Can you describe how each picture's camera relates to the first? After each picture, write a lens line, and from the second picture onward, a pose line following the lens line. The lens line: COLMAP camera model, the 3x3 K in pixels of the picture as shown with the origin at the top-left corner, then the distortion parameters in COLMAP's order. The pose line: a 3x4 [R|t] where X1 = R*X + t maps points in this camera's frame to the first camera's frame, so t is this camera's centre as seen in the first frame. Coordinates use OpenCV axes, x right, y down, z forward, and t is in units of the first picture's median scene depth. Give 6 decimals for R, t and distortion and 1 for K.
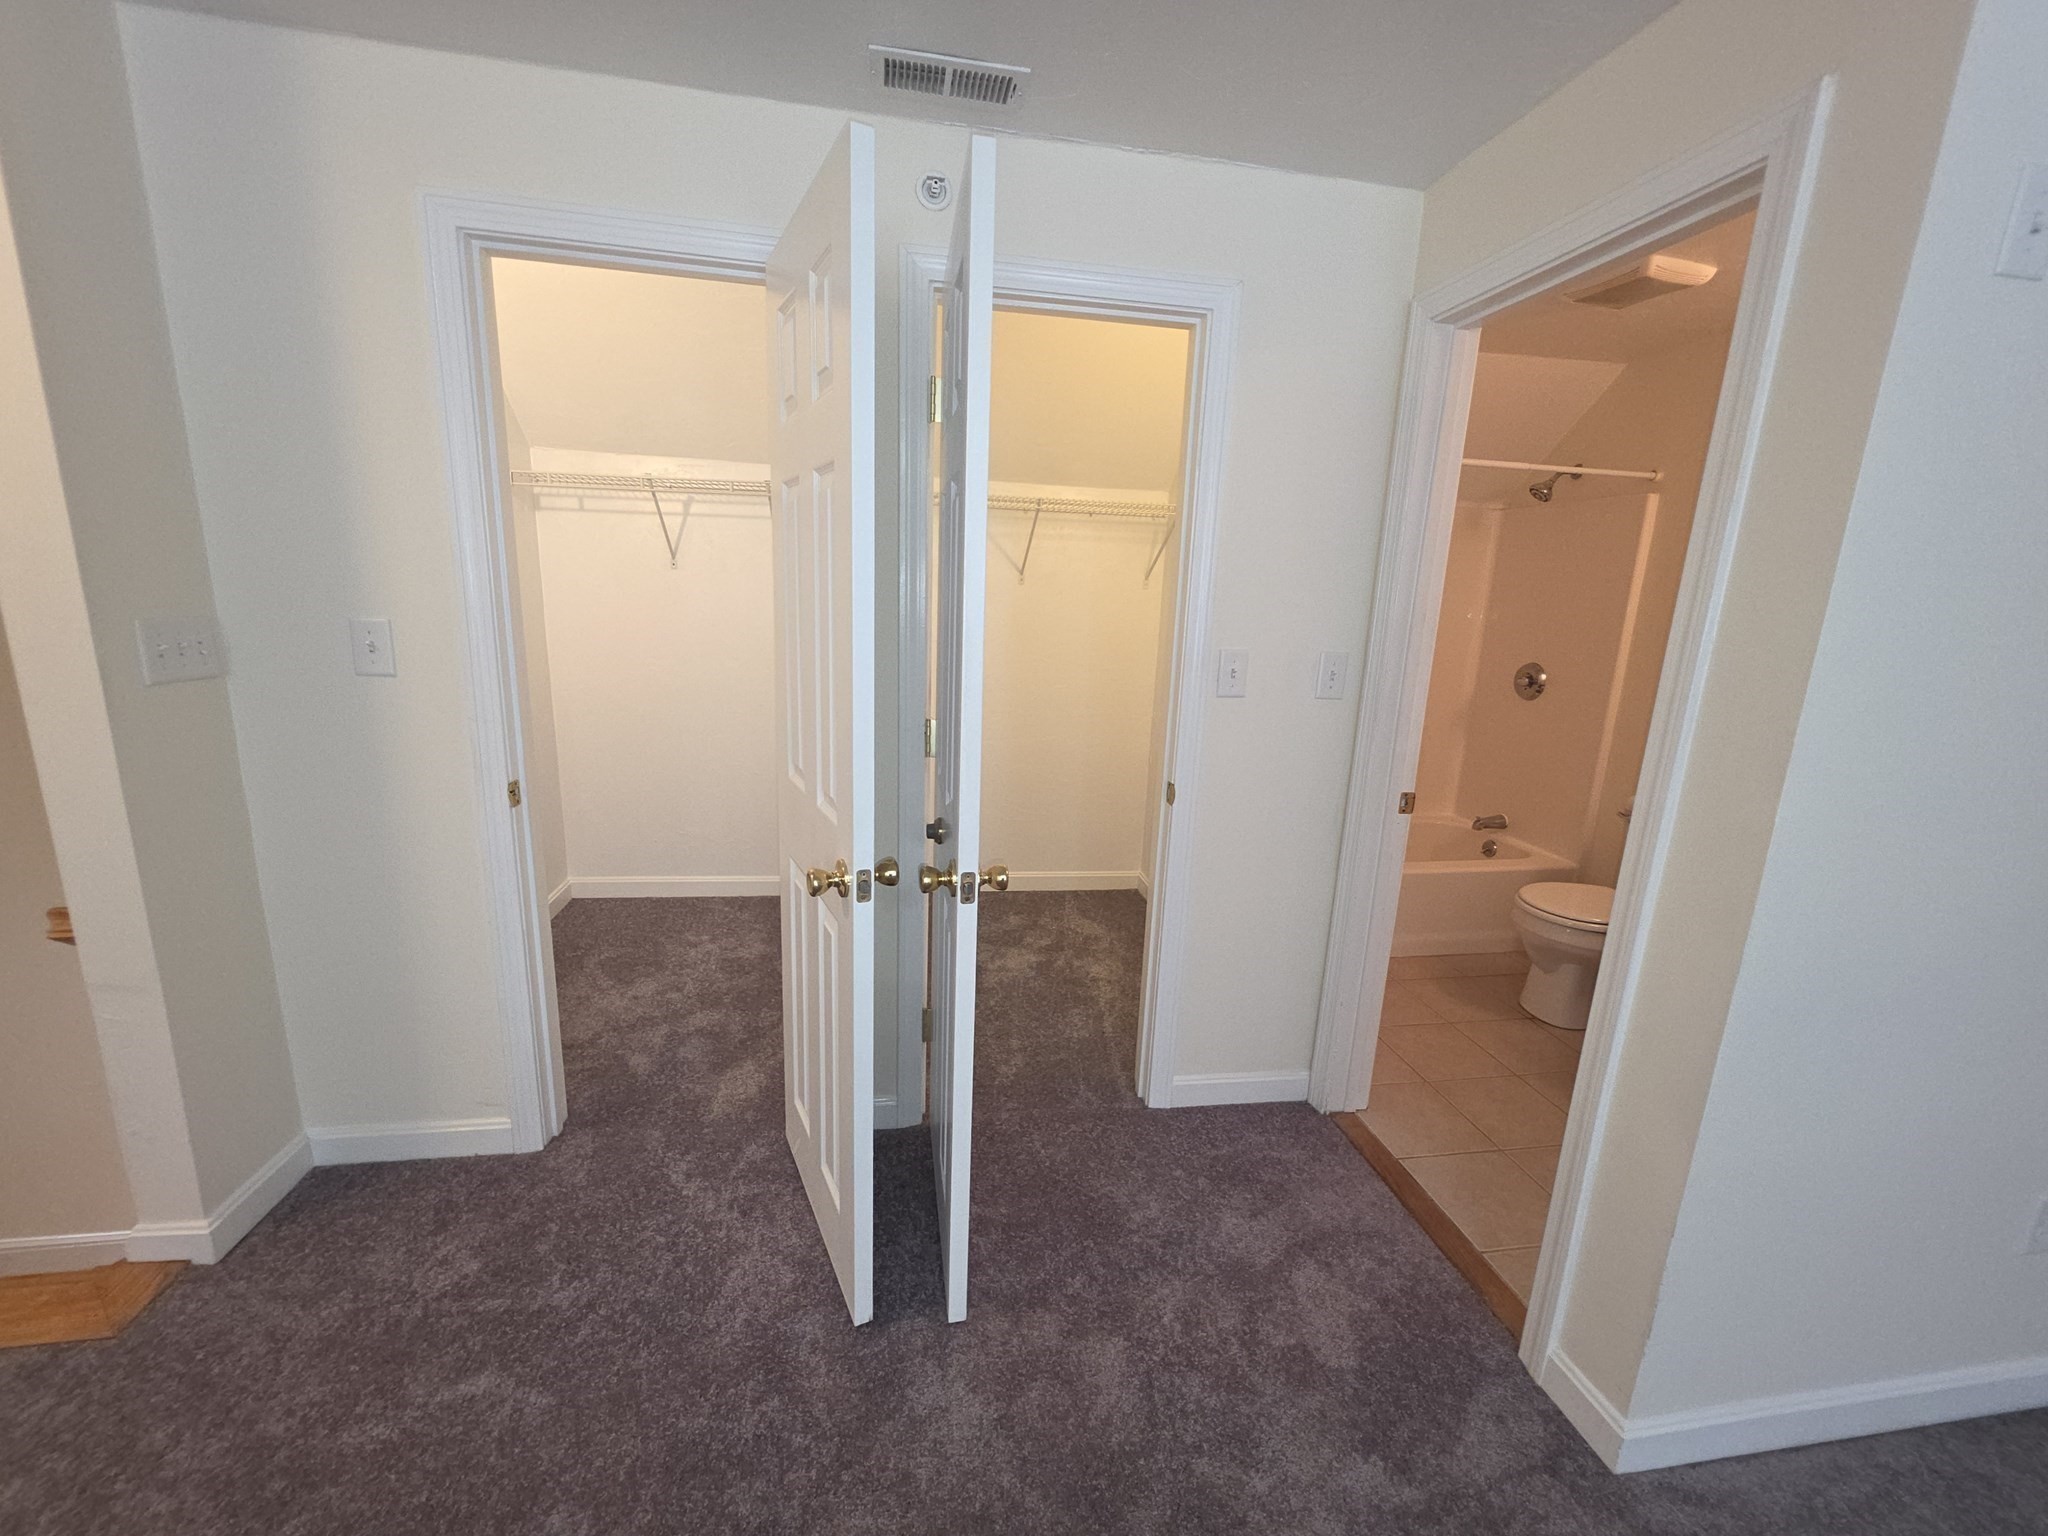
lens RADIAL K [[815.3, 0, 1024.8], [0, 815.3, 766.0], [0, 0, 1]] dist [0.001194, -0.000531]
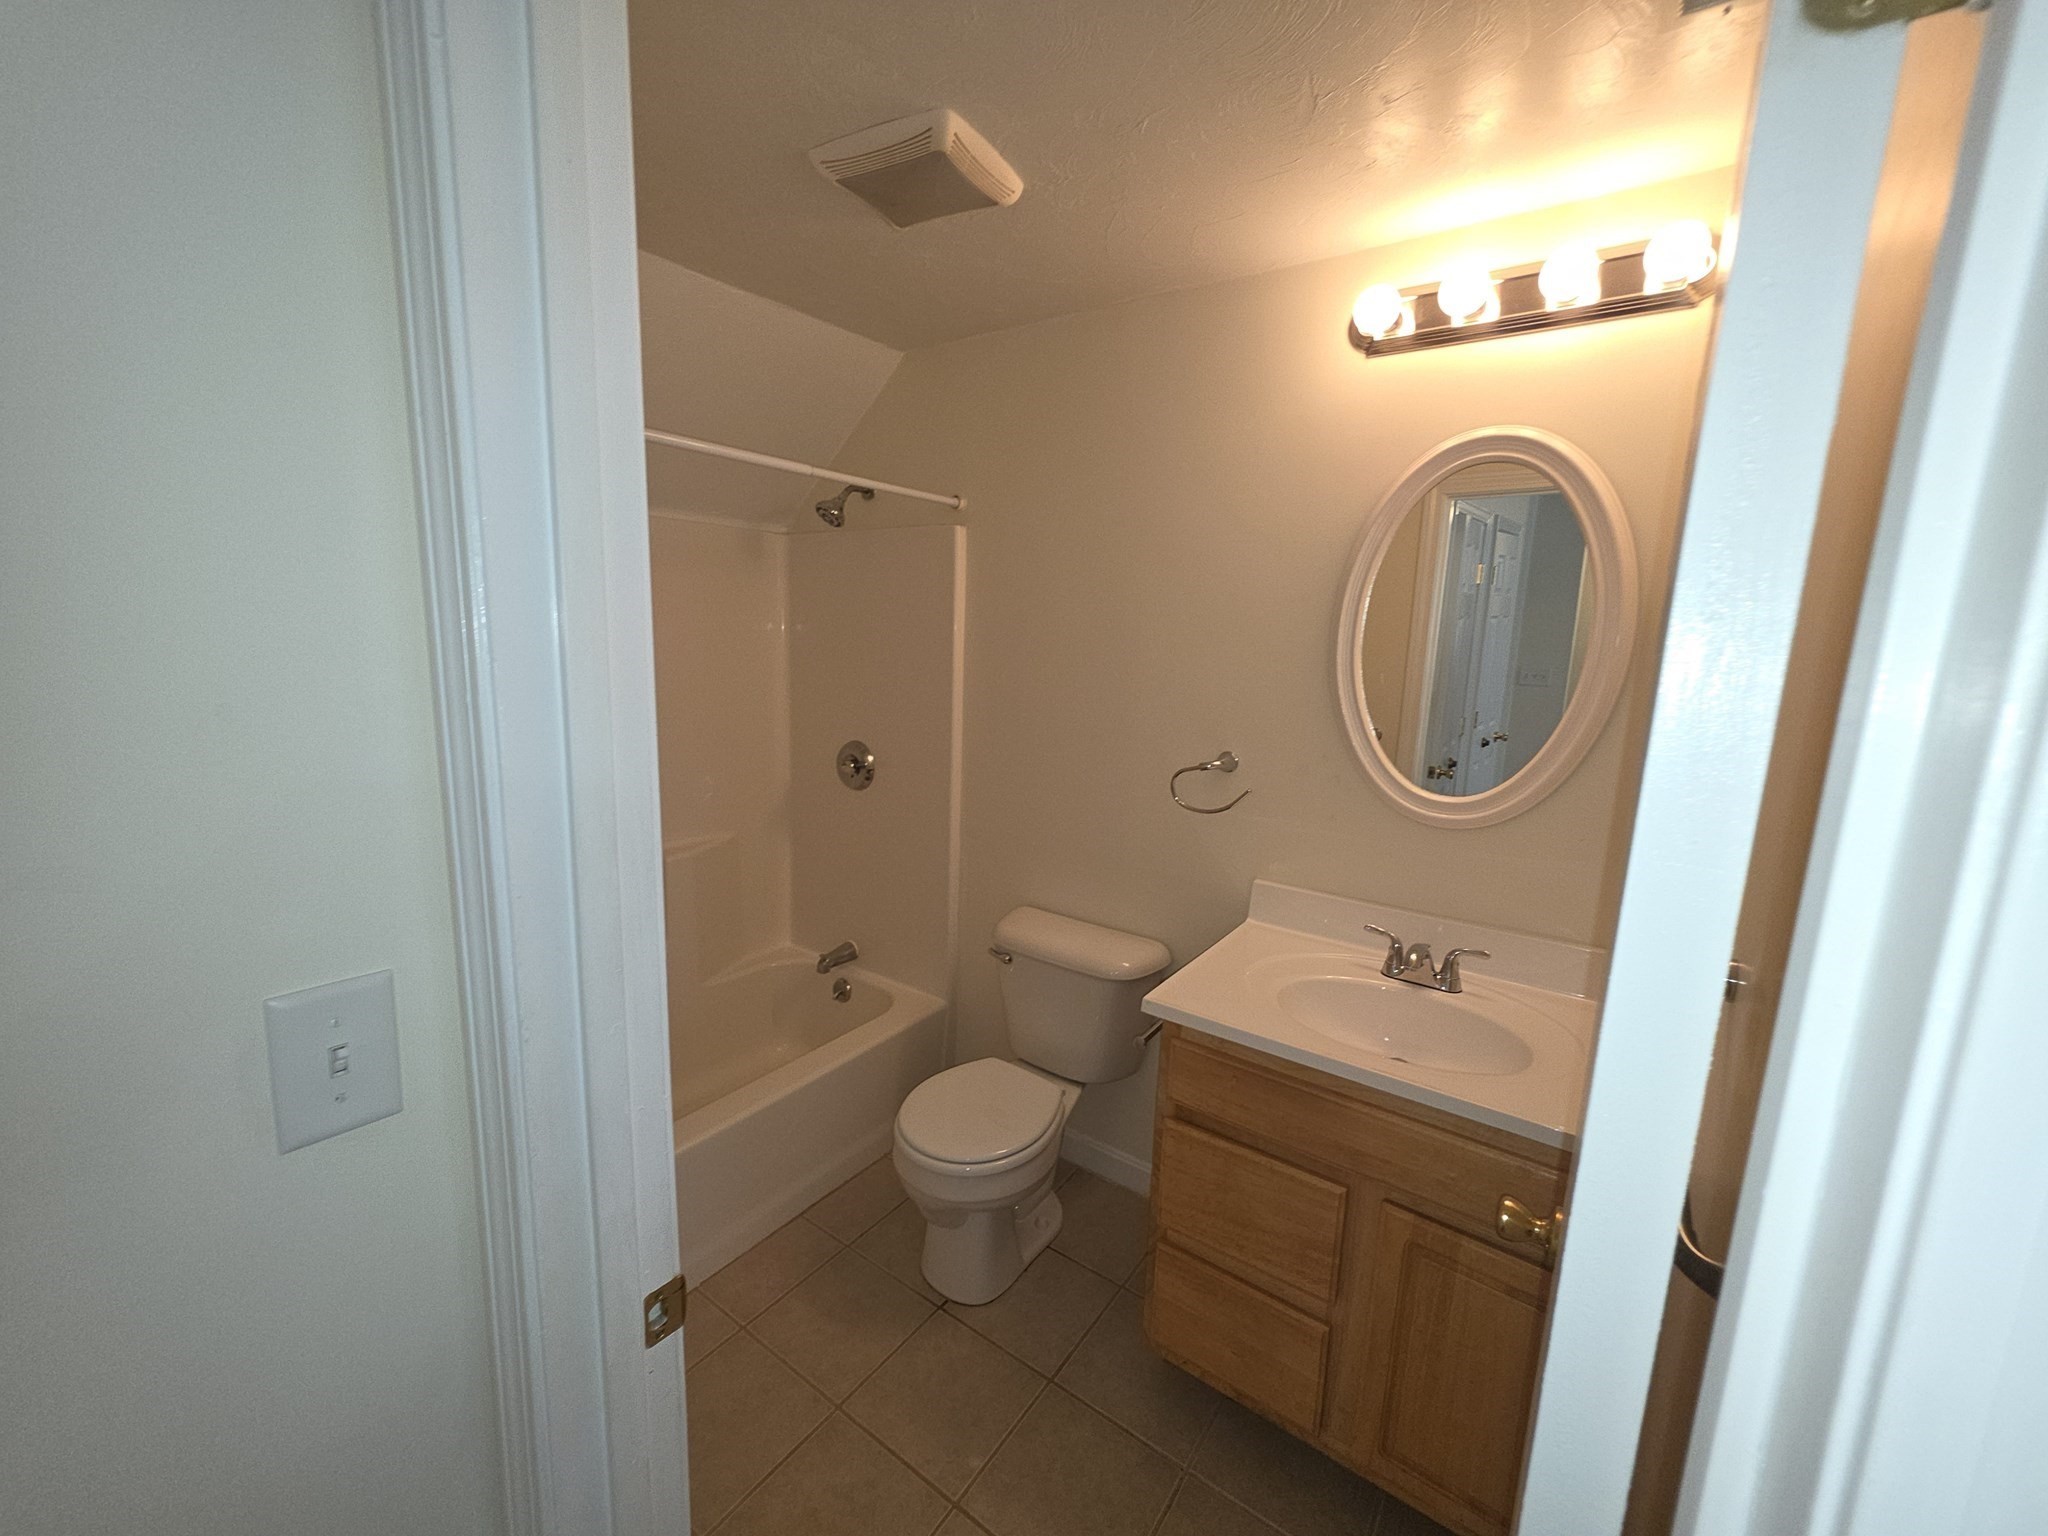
lens RADIAL K [[815.3, 0, 1024.8], [0, 815.3, 766.0], [0, 0, 1]] dist [0.001194, -0.000531]
pose [[0.710885, -0.134217, 0.690383, 0.251098], [0.143260, 0.988675, 0.044692, -0.134878], [-0.688563, 0.067133, 0.722063, 0.415989]]
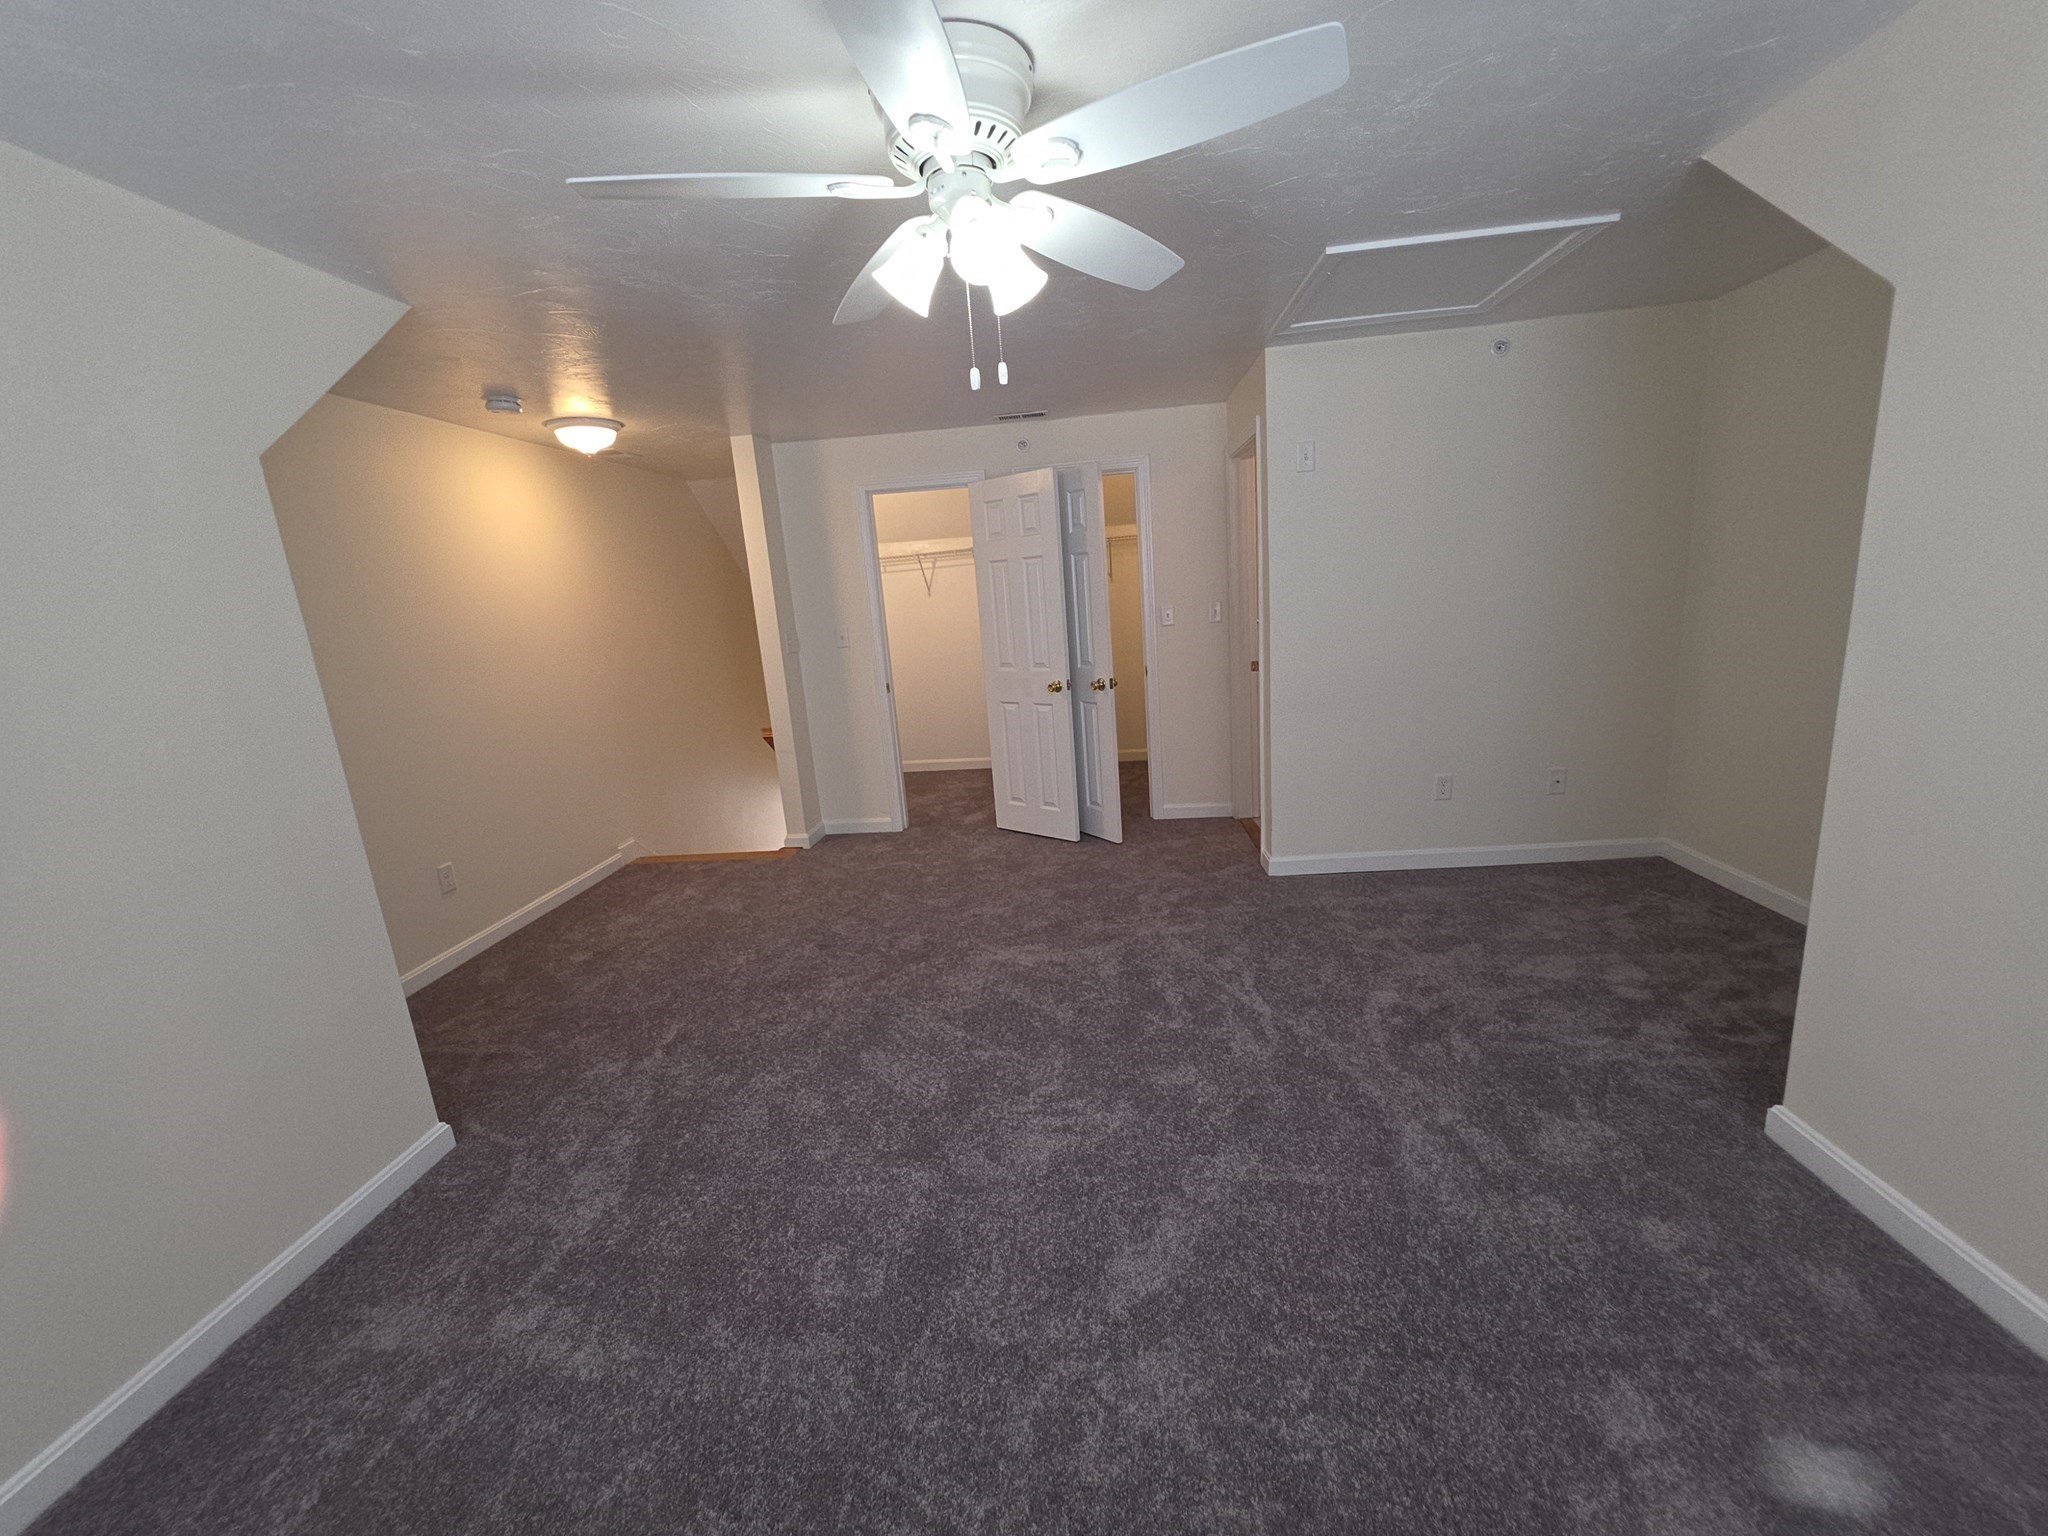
lens RADIAL K [[815.3, 0, 1024.8], [0, 815.3, 766.0], [0, 0, 1]] dist [0.001194, -0.000531]
pose [[0.962542, -0.058002, -0.264856, 0.307714], [0.060000, 0.998198, -0.000547, 0.195016], [0.264411, -0.015365, 0.964288, -0.900084]]
